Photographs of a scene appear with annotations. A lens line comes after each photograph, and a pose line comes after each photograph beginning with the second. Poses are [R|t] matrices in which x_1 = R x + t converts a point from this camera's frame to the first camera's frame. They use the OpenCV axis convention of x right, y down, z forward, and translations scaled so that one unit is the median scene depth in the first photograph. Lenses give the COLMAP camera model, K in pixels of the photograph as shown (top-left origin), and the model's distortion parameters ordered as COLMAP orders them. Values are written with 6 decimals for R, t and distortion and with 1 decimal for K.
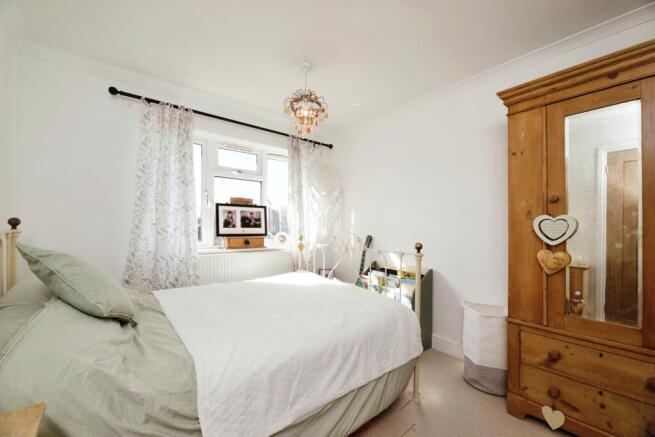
lens RADIAL K [[263.4, 0, 327.5], [0, 263.4, 218.5], [0, 0, 1]] dist [0.001504, 0.000071]
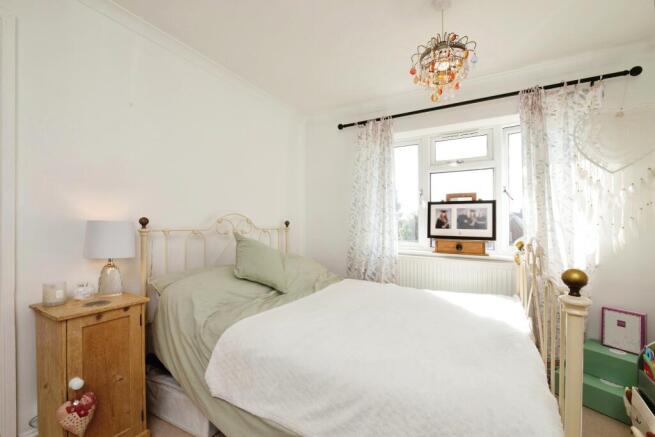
lens RADIAL K [[273.9, 0, 327.5], [0, 273.9, 218.5], [0, 0, 1]] dist [-0.002407, -0.000349]
pose [[0.357243, -0.024784, -0.933683, 0.342248], [0.018216, 0.999643, -0.019565, 0.011873], [0.933834, -0.010018, 0.357567, 0.309163]]
